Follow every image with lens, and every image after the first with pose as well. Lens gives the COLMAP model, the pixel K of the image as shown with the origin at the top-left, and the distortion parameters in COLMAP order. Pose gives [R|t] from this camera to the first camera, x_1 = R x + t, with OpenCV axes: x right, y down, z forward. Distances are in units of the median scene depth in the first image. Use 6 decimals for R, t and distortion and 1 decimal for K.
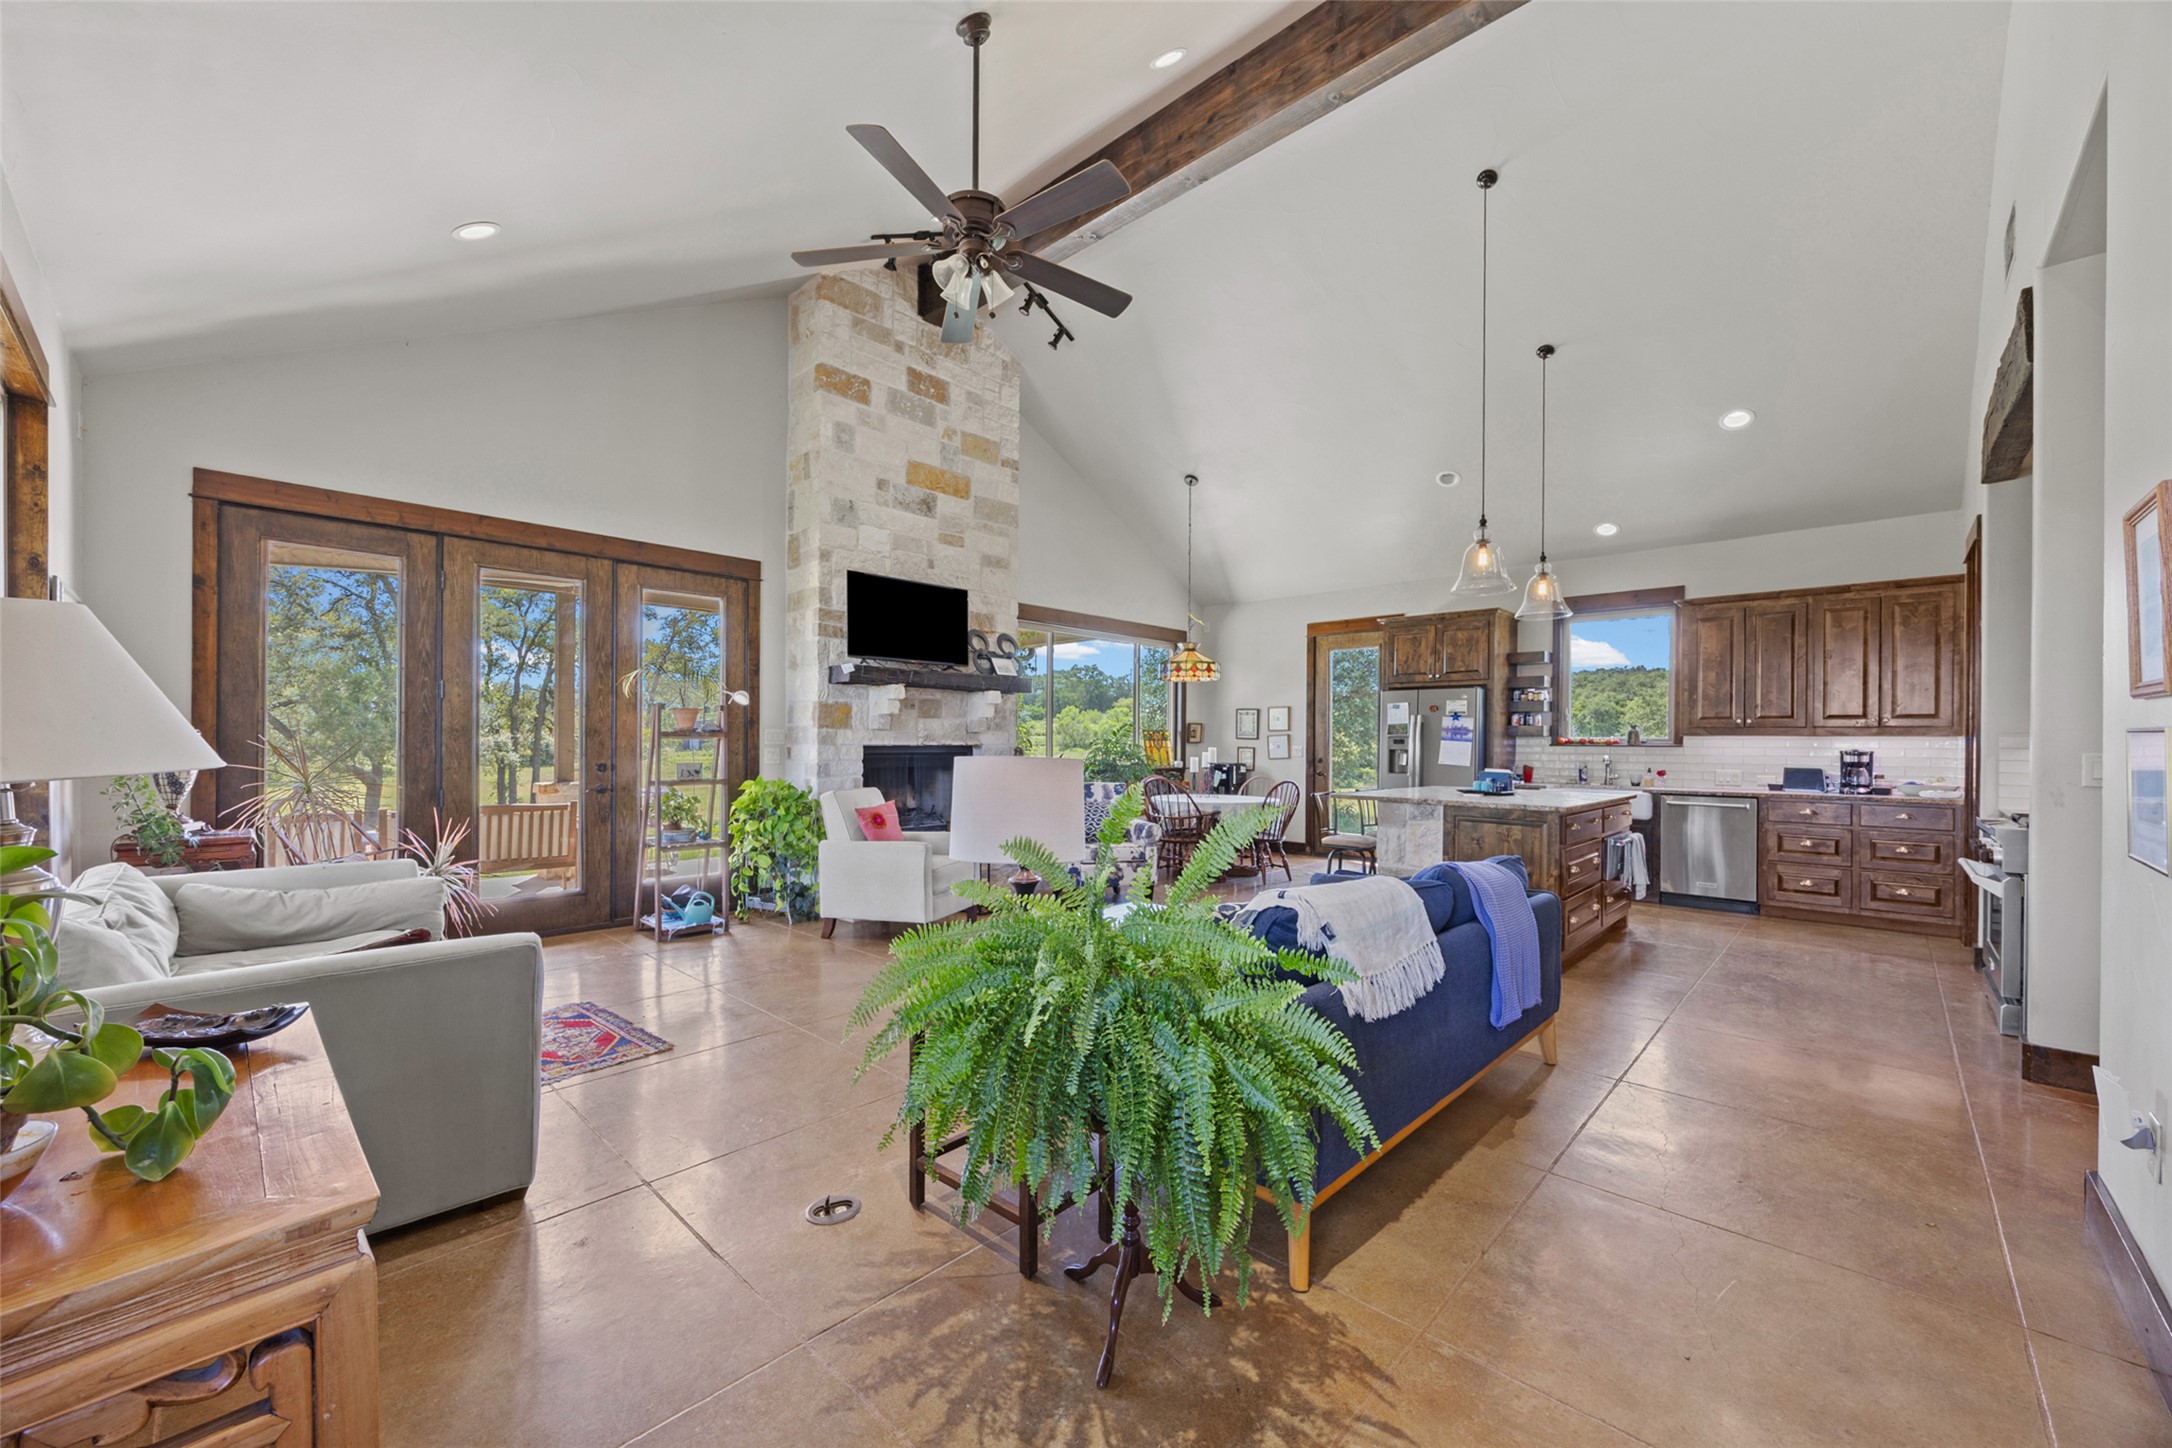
lens RADIAL K [[833.9, 0, 1087.2], [0, 833.9, 737.1], [0, 0, 1]] dist [0.000640, -0.000180]
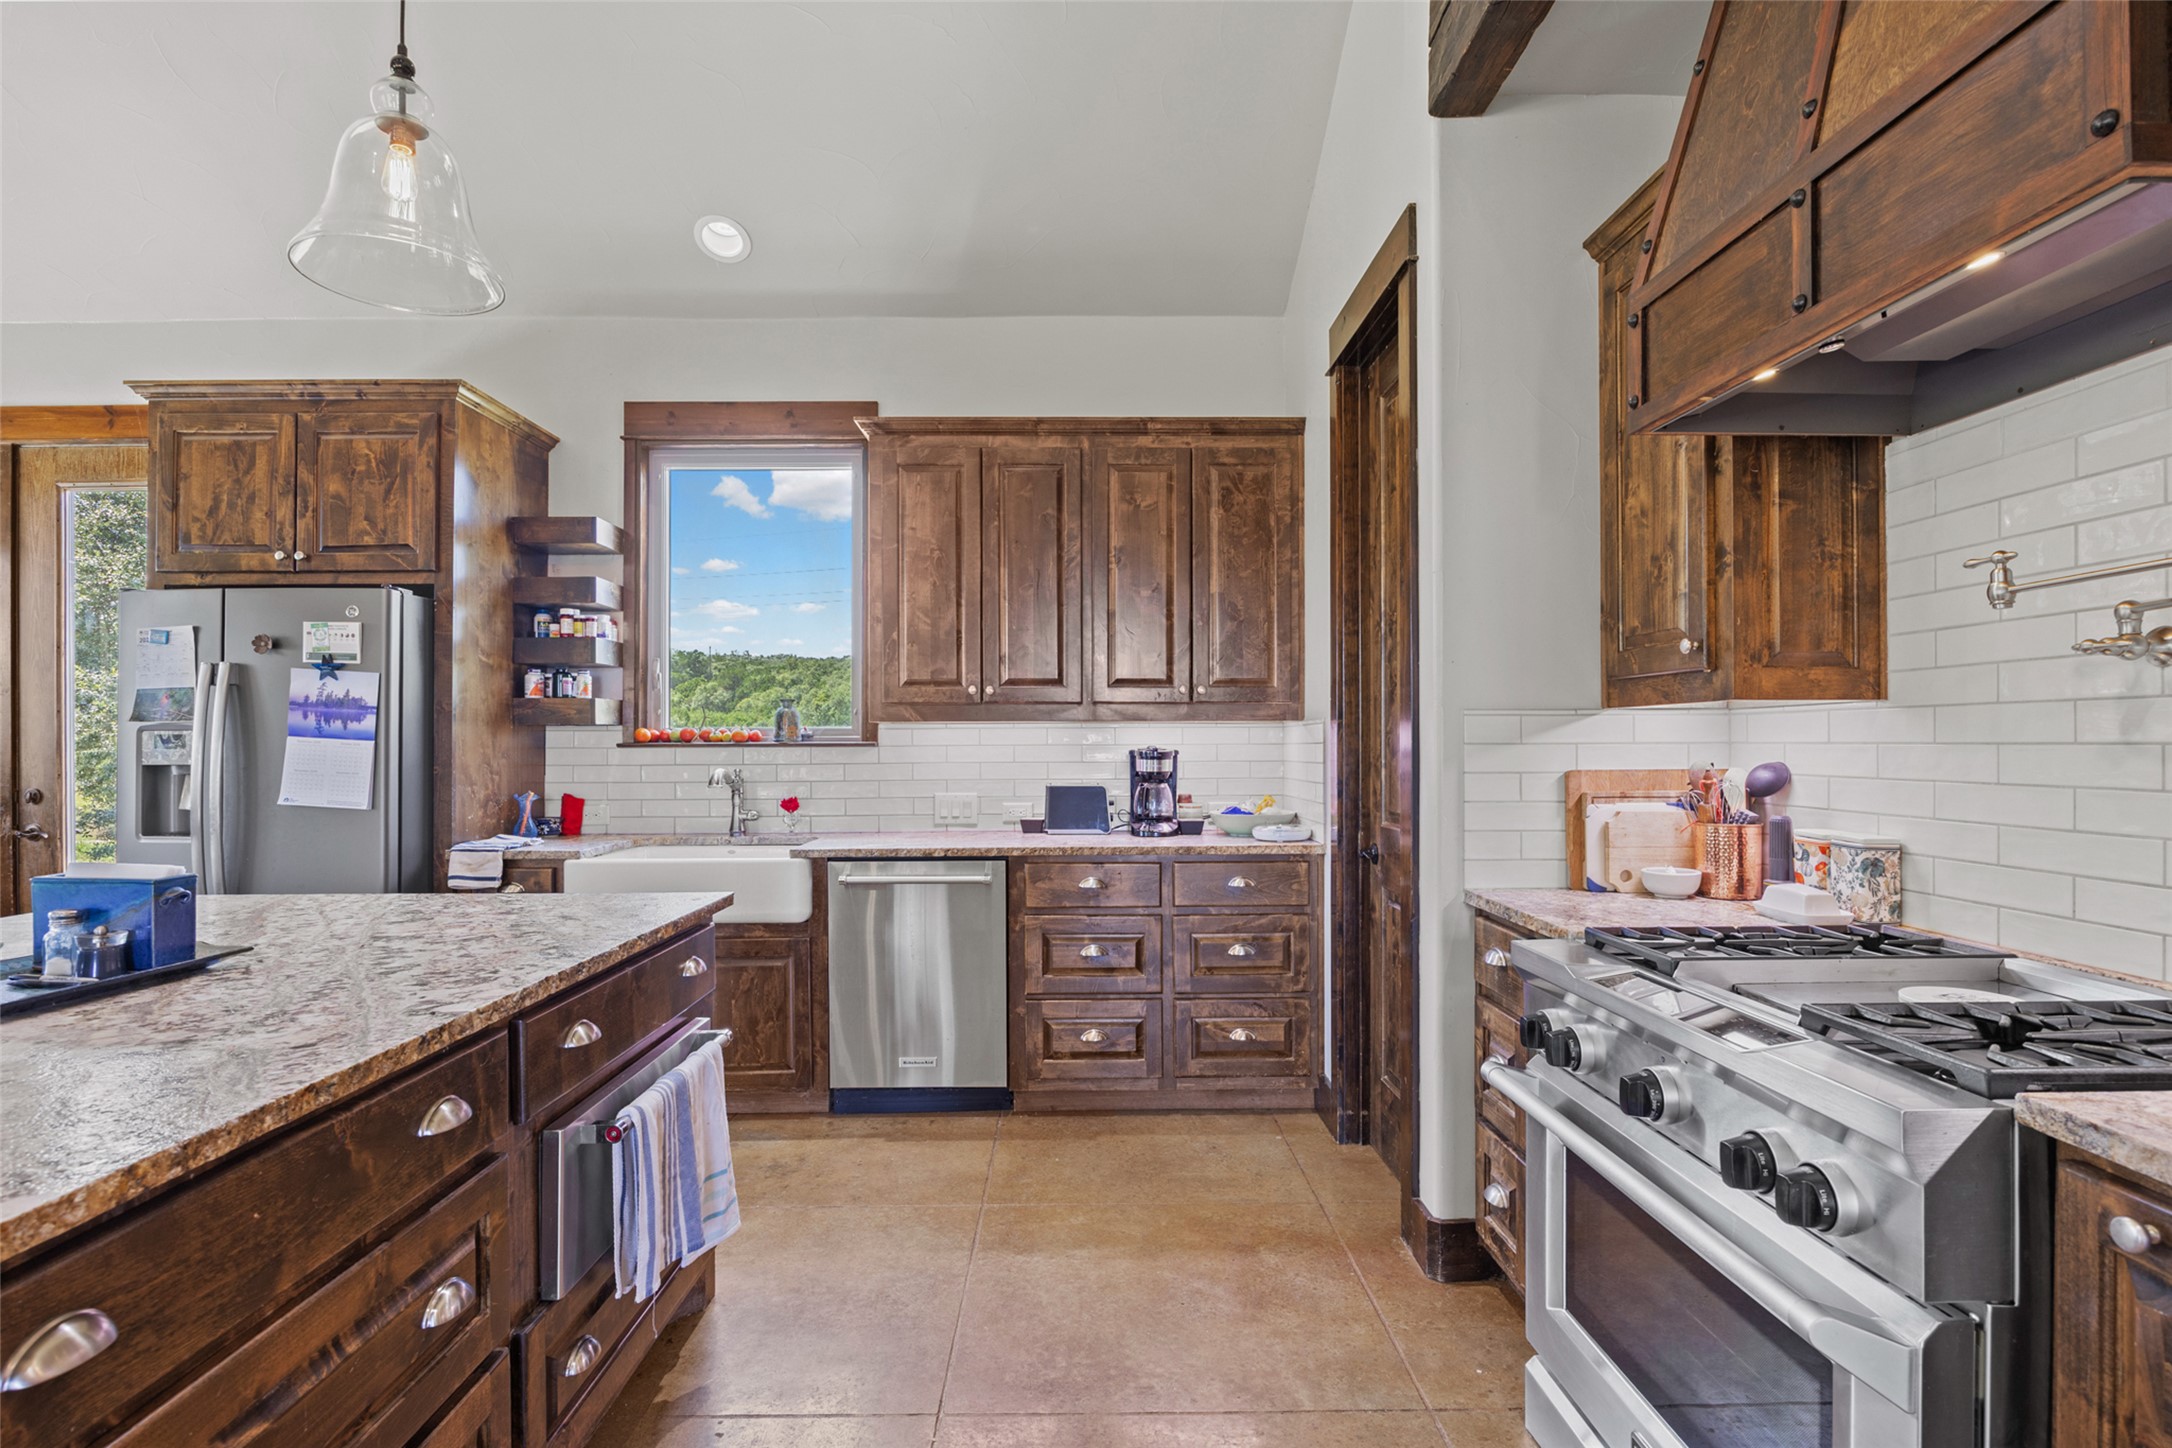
lens RADIAL K [[1138.1, 0, 1084.4], [0, 1138.1, 730.0], [0, 0, 1]] dist [-0.000310, 0.000056]
pose [[0.714938, -0.004306, 0.699175, 0.392409], [0.006966, 0.999975, -0.000964, 0.004493], [-0.699153, 0.005560, 0.714950, 0.516352]]
